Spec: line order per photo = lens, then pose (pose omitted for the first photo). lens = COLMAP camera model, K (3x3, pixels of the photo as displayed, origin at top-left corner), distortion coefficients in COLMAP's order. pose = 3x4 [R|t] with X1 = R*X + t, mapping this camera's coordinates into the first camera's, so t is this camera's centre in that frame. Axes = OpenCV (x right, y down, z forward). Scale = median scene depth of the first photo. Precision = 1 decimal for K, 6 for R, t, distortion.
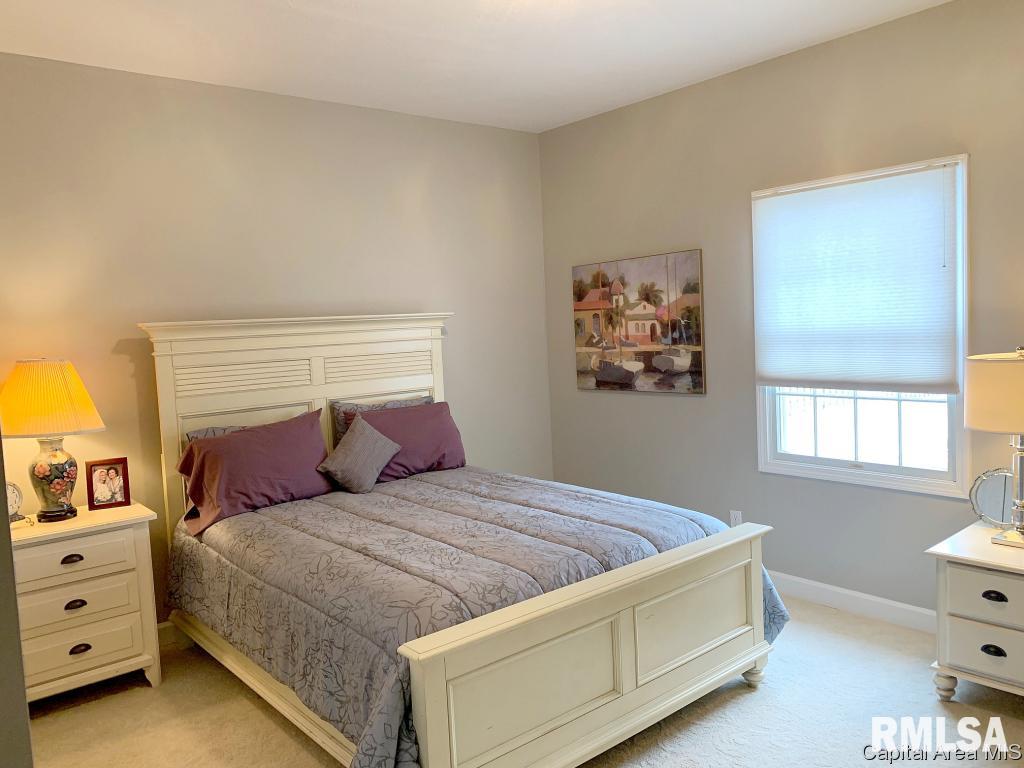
lens RADIAL K [[792.9, 0, 510.3], [0, 792.9, 381.2], [0, 0, 1]] dist [0.046202, -0.050028]
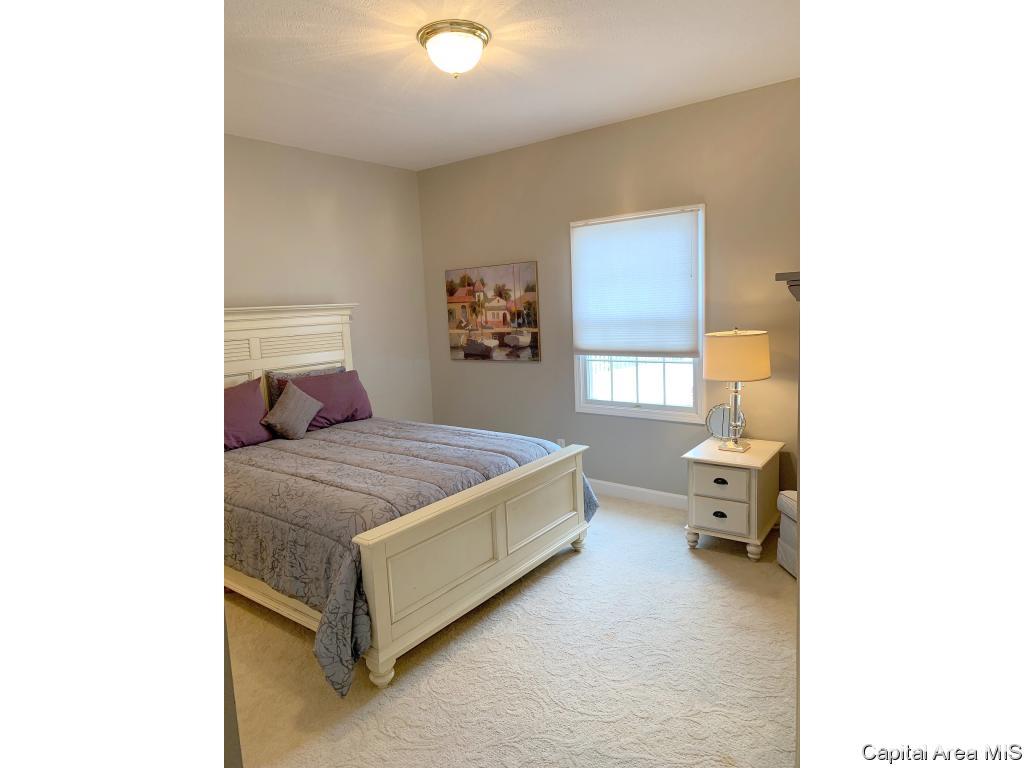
lens RADIAL K [[598.9, 0, 512.0], [0, 598.9, 384.0], [0, 0, 1]] dist [0.055550, -0.029881]
pose [[0.975476, -0.025473, 0.218628, -0.061945], [0.015057, 0.998677, 0.049175, 0.003534], [-0.219592, -0.044677, 0.974568, -0.079917]]
